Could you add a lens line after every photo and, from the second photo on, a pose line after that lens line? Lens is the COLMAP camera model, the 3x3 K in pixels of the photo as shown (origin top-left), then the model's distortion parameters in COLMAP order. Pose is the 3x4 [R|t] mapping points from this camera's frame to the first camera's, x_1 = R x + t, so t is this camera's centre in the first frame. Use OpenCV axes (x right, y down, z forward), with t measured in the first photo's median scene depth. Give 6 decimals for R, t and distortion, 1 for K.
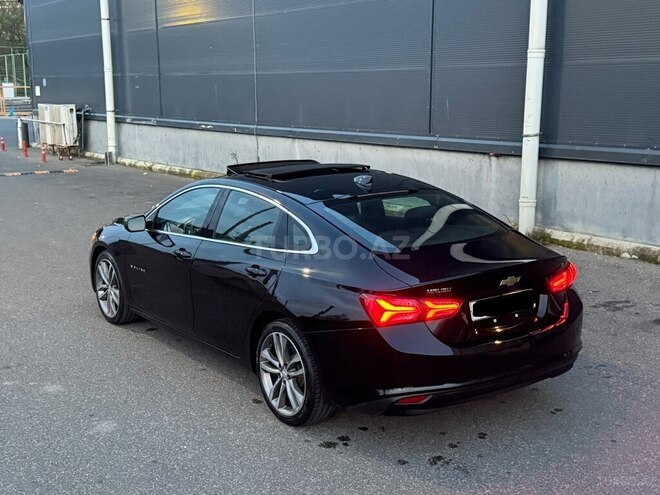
lens RADIAL K [[795.2, 0, 334.5], [0, 795.2, 247.7], [0, 0, 1]] dist [0.081910, 0.000000]
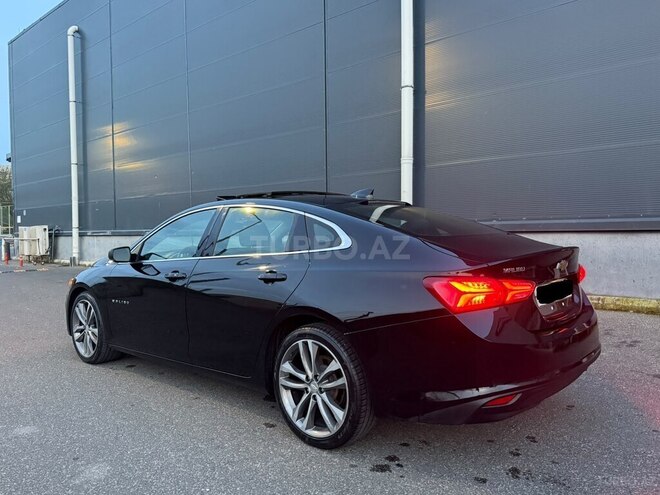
lens RADIAL K [[501.0, 0, 326.3], [0, 501.0, 244.8], [0, 0, 1]] dist [0.014224, -0.016991]
pose [[0.979500, -0.016491, 0.200769, -0.110530], [0.049243, 0.986009, -0.159253, 0.063827], [-0.195334, 0.165875, 0.966608, 0.305856]]
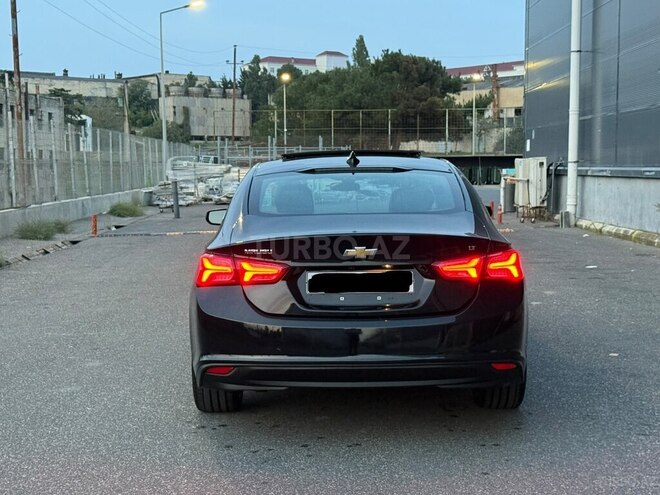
lens RADIAL K [[1048.0, 0, 334.8], [0, 1048.0, 247.8], [0, 0, 1]] dist [0.068256, 0.000000]
pose [[0.810952, 0.038038, -0.583875, 0.540381], [-0.102384, 0.991714, -0.077594, 0.080690], [0.576085, 0.122705, 0.808127, 0.059901]]
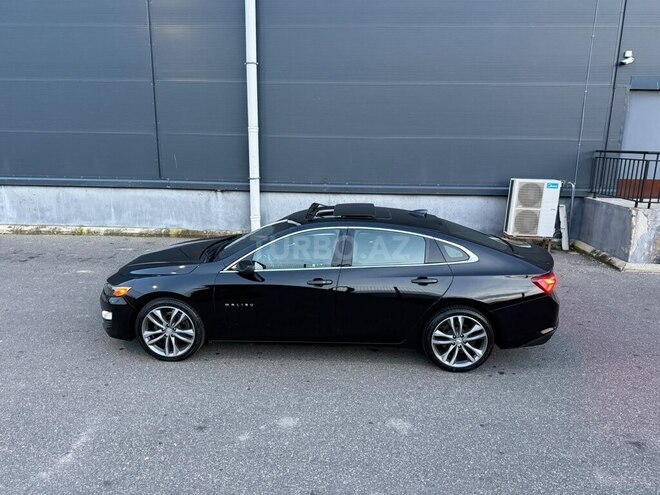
lens RADIAL K [[442.8, 0, 331.7], [0, 442.8, 247.7], [0, 0, 1]] dist [0.043917, -0.005592]
pose [[0.648948, -0.151254, 0.745647, -0.590973], [0.129118, 0.987718, 0.087984, -0.091634], [-0.749797, 0.039179, 0.660507, 0.423720]]
